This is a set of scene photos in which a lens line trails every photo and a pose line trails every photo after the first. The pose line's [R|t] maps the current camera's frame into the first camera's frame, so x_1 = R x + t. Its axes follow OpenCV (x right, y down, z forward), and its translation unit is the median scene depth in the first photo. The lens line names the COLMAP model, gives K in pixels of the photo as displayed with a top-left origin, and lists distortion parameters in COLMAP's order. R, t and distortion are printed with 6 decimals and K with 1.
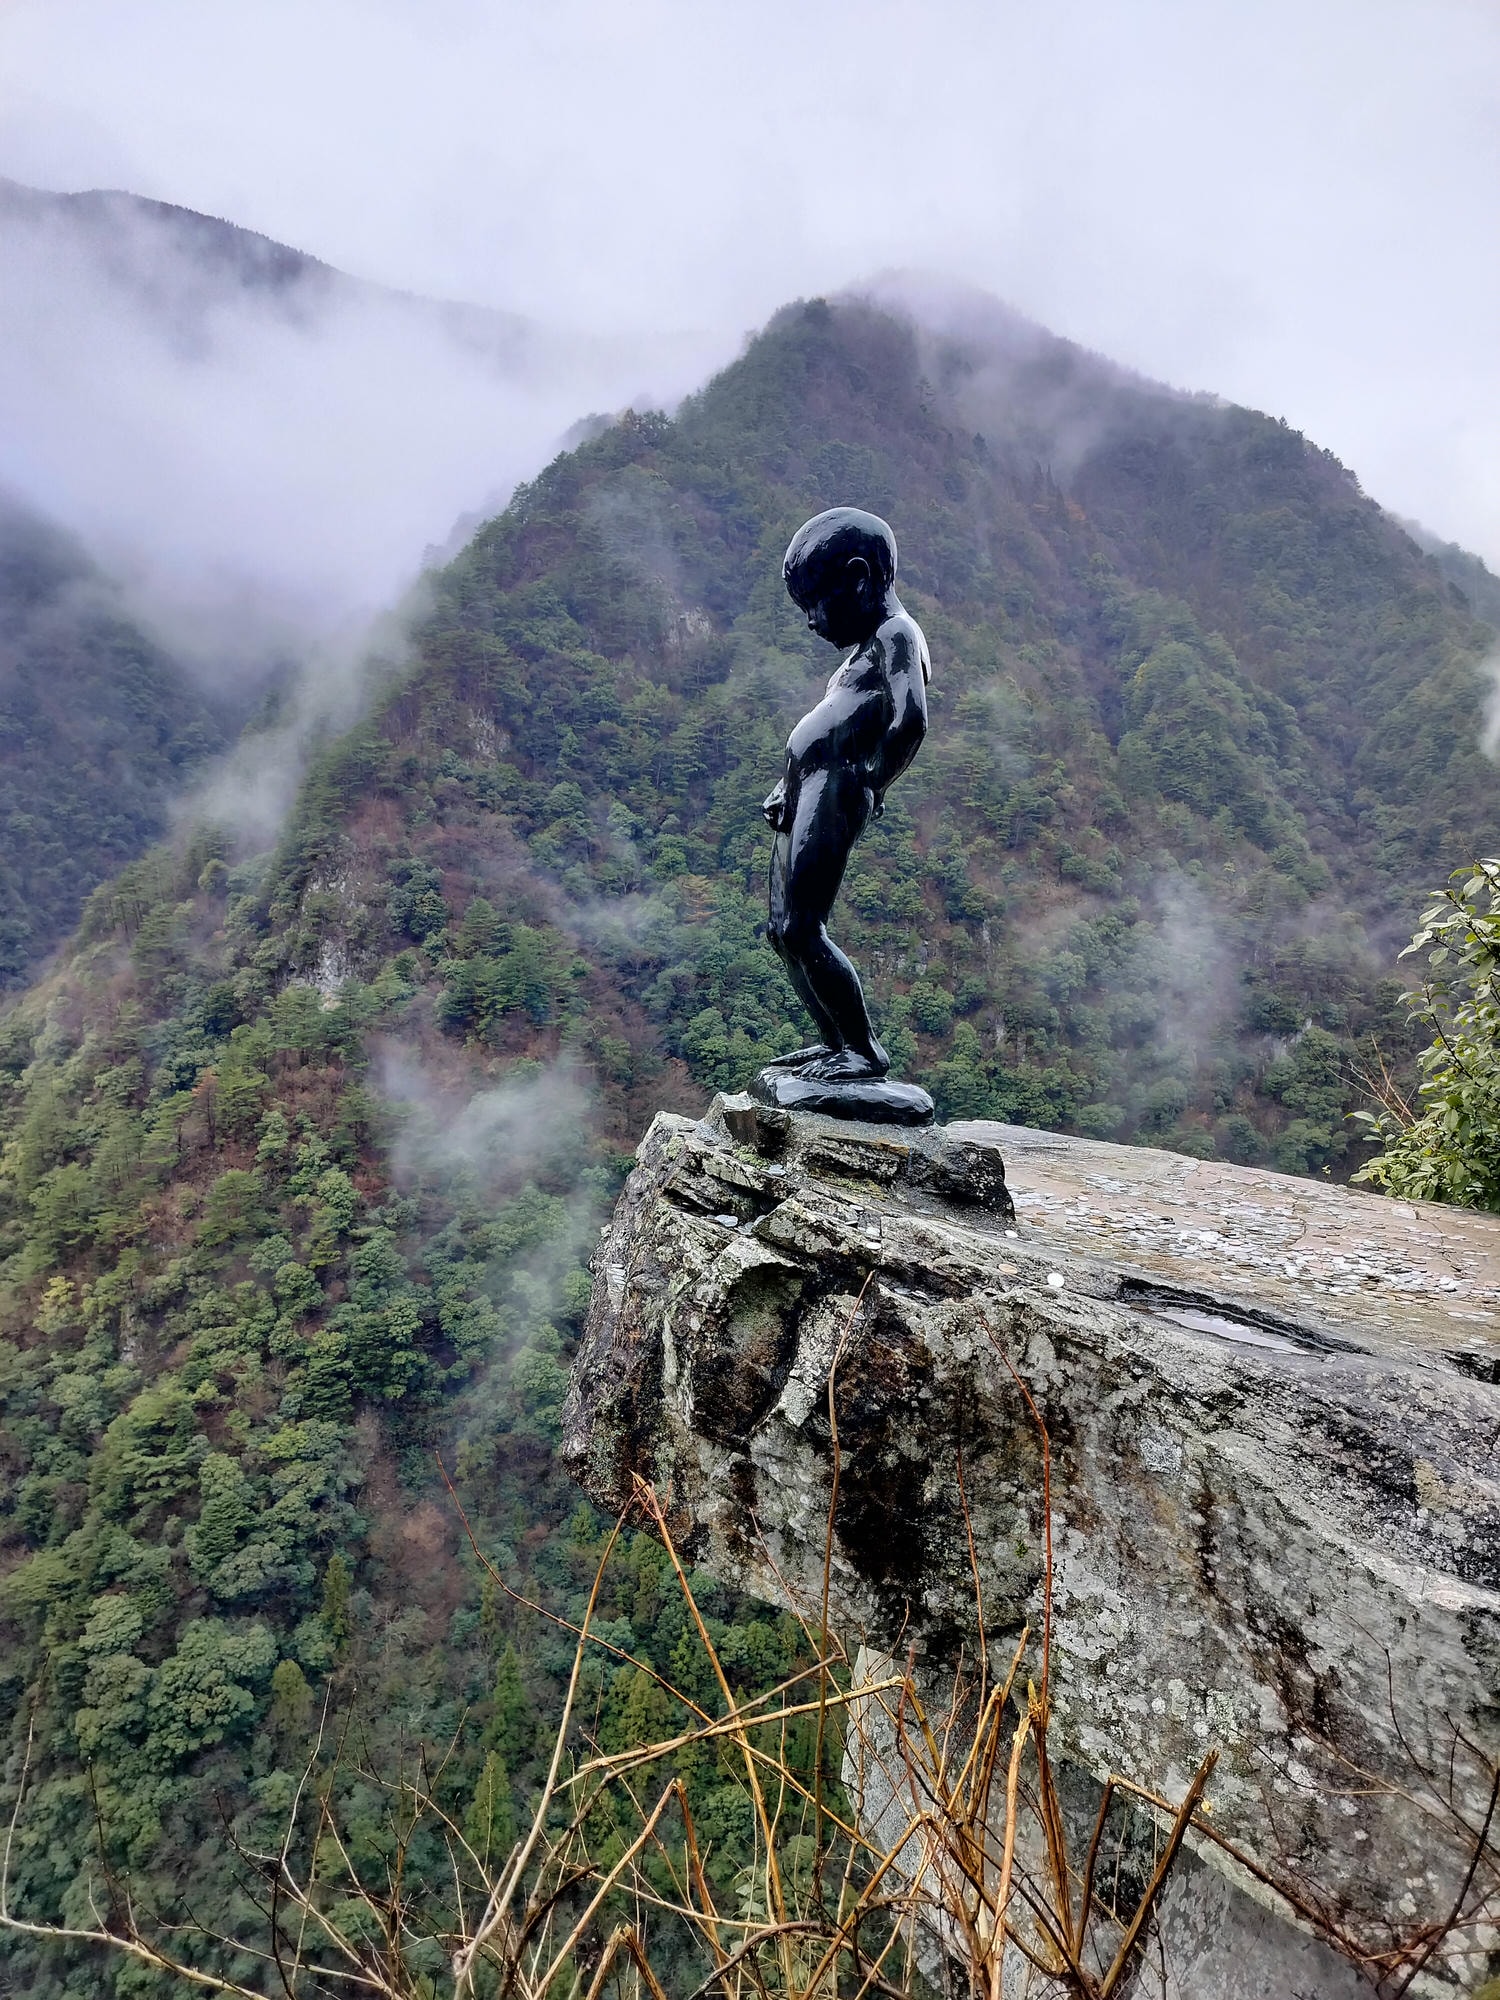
lens RADIAL K [[1366.2, 0, 750.0], [0, 1366.2, 1000.0], [0, 0, 1]] dist [0.078724, -0.120819]
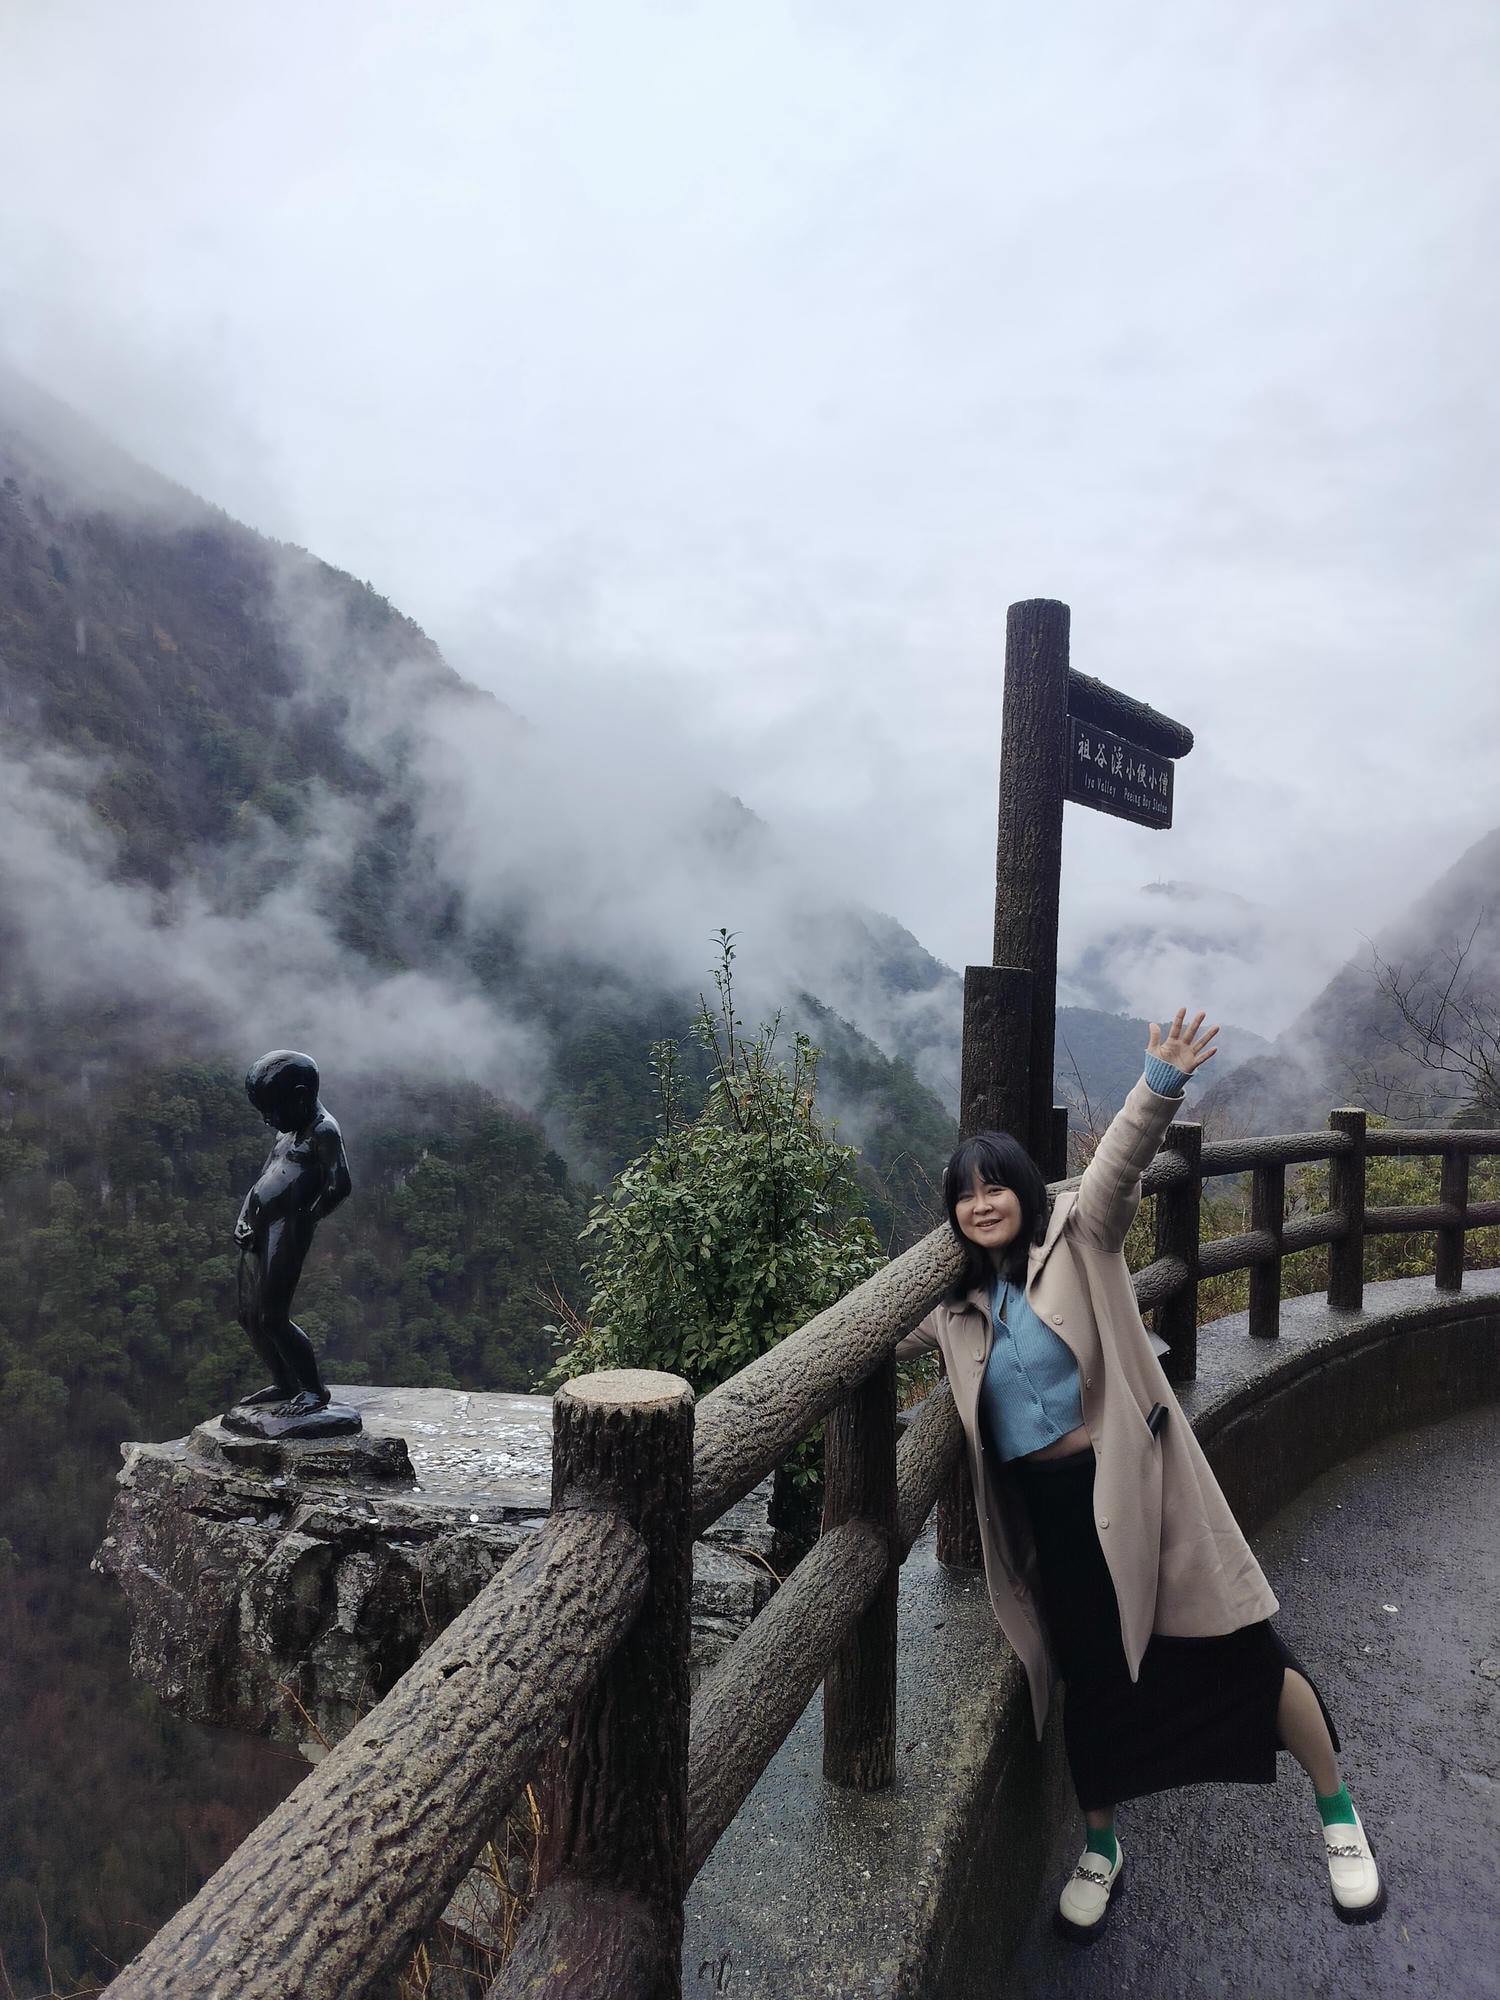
lens RADIAL K [[1366.2, 0, 750.0], [0, 1366.2, 1000.0], [0, 0, 1]] dist [0.078724, -0.120819]
pose [[0.813406, -0.006337, 0.581662, -0.537067], [0.064253, 0.994801, -0.079015, -0.313646], [-0.578137, 0.101645, 0.809584, -0.793780]]
